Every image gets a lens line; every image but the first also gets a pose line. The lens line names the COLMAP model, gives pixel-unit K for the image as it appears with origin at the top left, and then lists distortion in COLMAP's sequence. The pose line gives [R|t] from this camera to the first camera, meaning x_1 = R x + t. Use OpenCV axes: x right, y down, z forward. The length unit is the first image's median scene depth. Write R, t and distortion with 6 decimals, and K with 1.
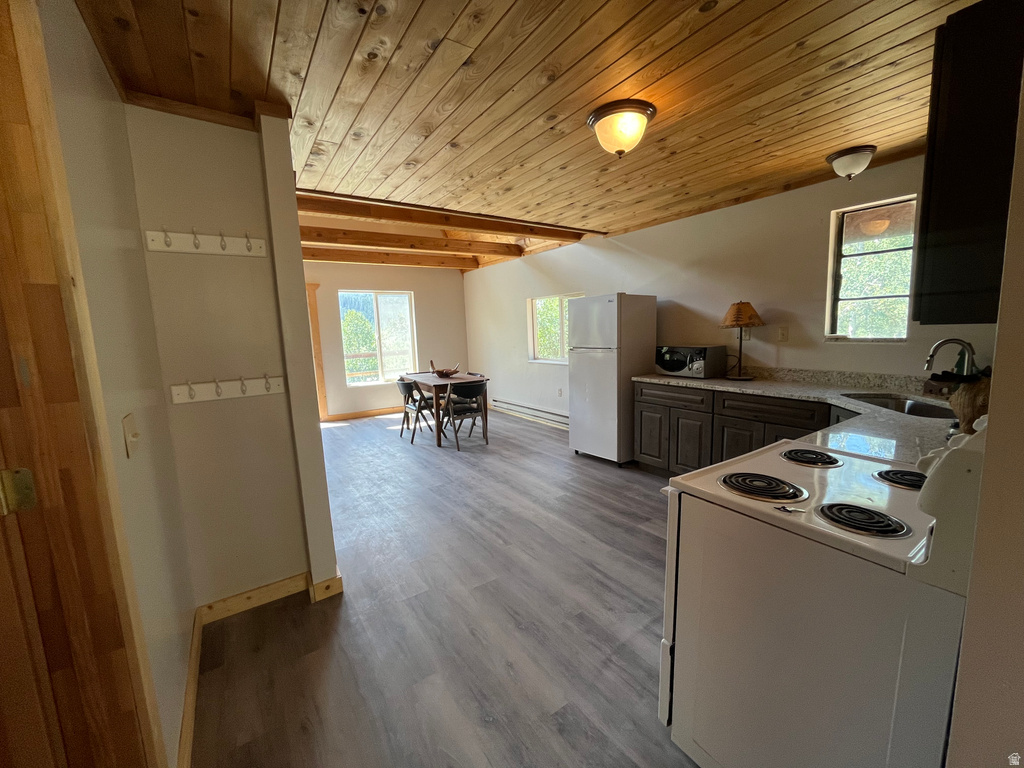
lens RADIAL K [[415.0, 0, 511.1], [0, 415.0, 385.0], [0, 0, 1]] dist [-0.004229, -0.000455]
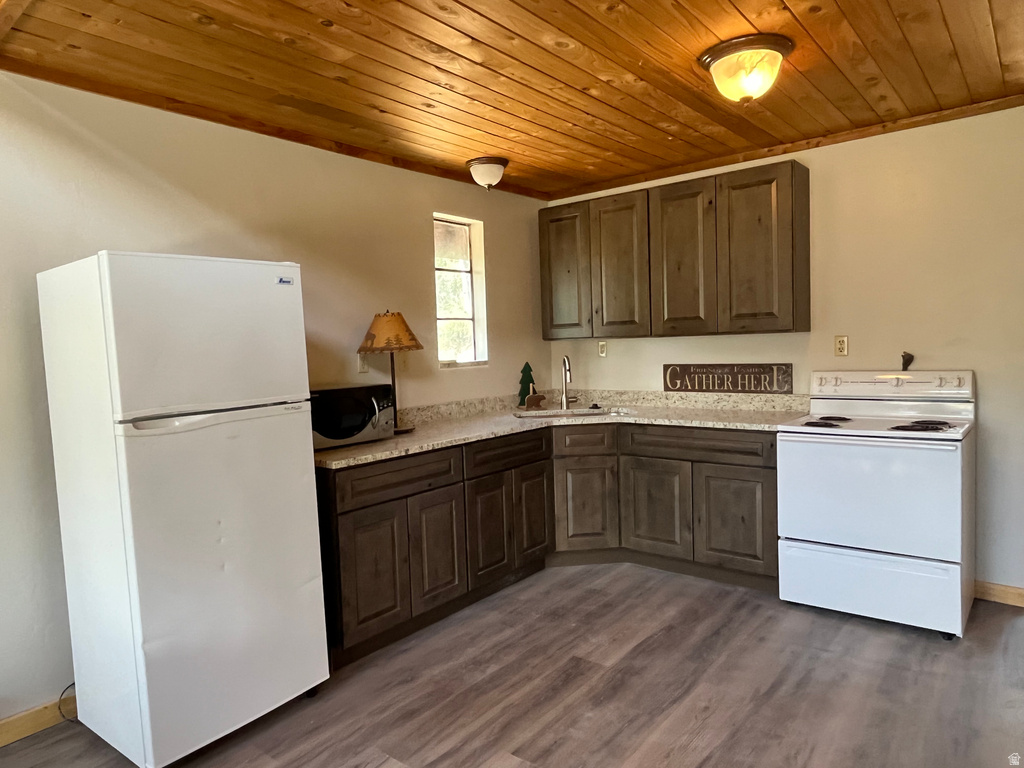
lens RADIAL K [[647.2, 0, 508.0], [0, 647.2, 381.9], [0, 0, 1]] dist [-0.001561, -0.002534]
pose [[-0.287685, -0.012726, 0.957641, -0.523485], [0.177403, 0.981900, 0.066342, -0.144545], [-0.941151, 0.188974, -0.280220, 1.280107]]
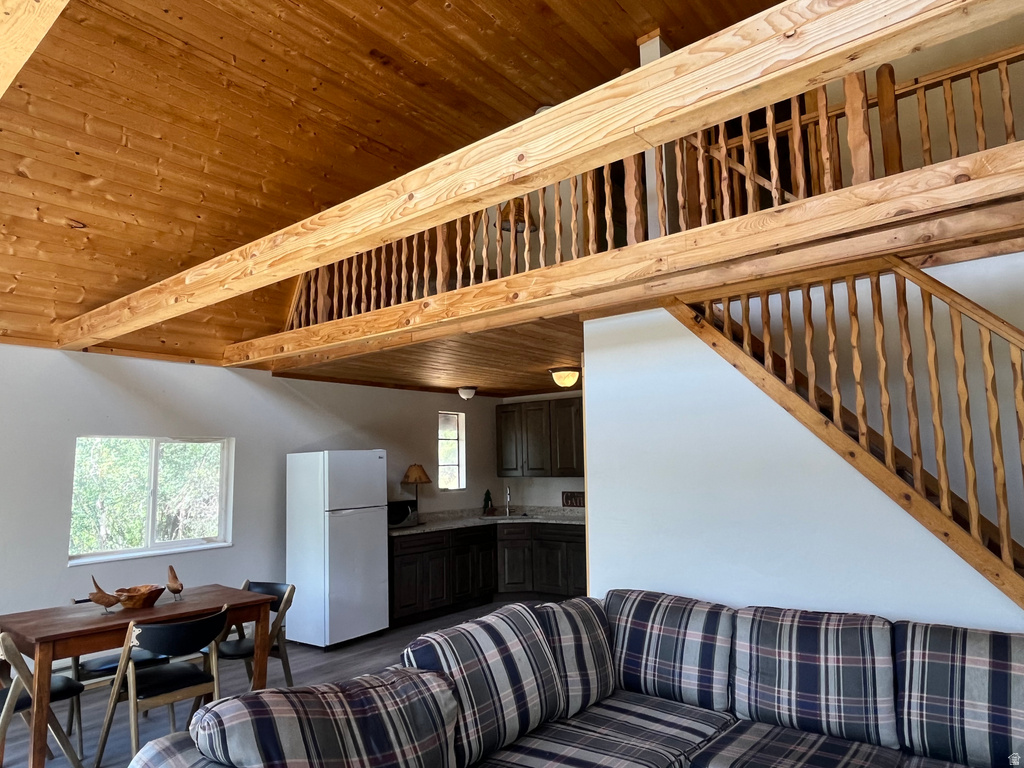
lens RADIAL K [[647.2, 0, 508.3], [0, 647.2, 384.2], [0, 0, 1]] dist [-0.001561, -0.002534]
pose [[-0.293259, 0.157947, 0.942896, -1.722780], [0.164256, 0.979917, -0.113062, -0.191832], [-0.941817, 0.121719, -0.313313, 1.518714]]
